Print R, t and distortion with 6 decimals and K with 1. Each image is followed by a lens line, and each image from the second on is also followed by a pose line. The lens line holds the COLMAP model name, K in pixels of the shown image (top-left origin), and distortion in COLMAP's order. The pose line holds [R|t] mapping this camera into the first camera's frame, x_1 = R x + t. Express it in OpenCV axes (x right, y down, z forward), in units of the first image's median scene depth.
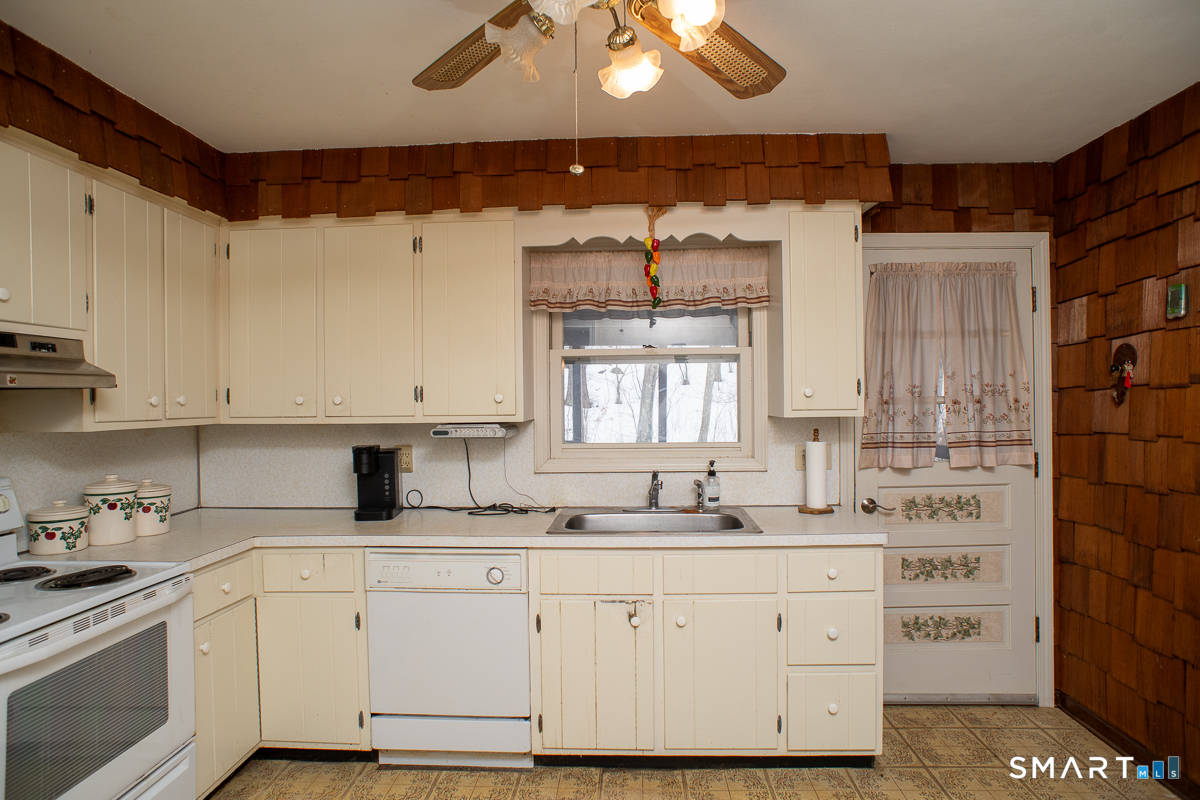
lens RADIAL K [[695.0, 0, 606.1], [0, 695.0, 398.6], [0, 0, 1]] dist [-0.102759, 0.075199]
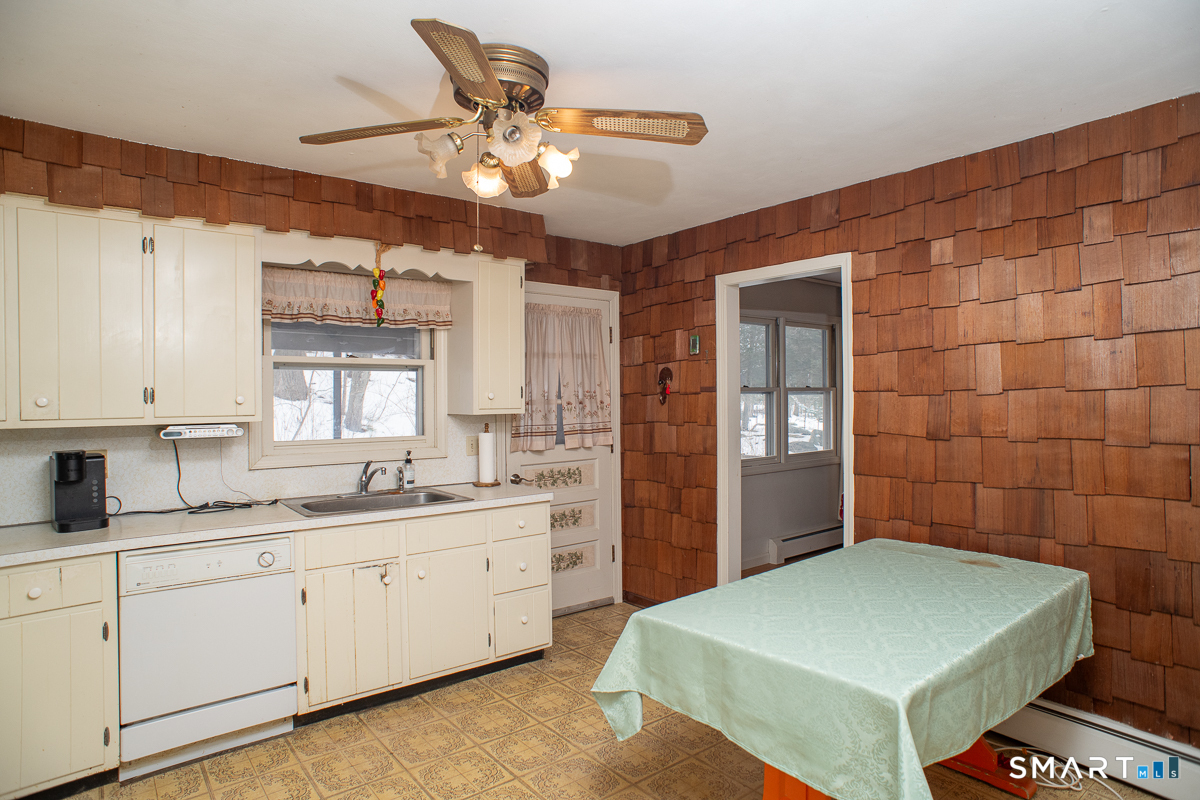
lens RADIAL K [[695.0, 0, 606.1], [0, 695.0, 398.6], [0, 0, 1]] dist [-0.102759, 0.075199]
pose [[0.748633, 0.002597, 0.662979, -0.412355], [0.001718, 0.999981, -0.005857, 0.004237], [-0.662982, 0.005524, 0.748615, -0.159369]]
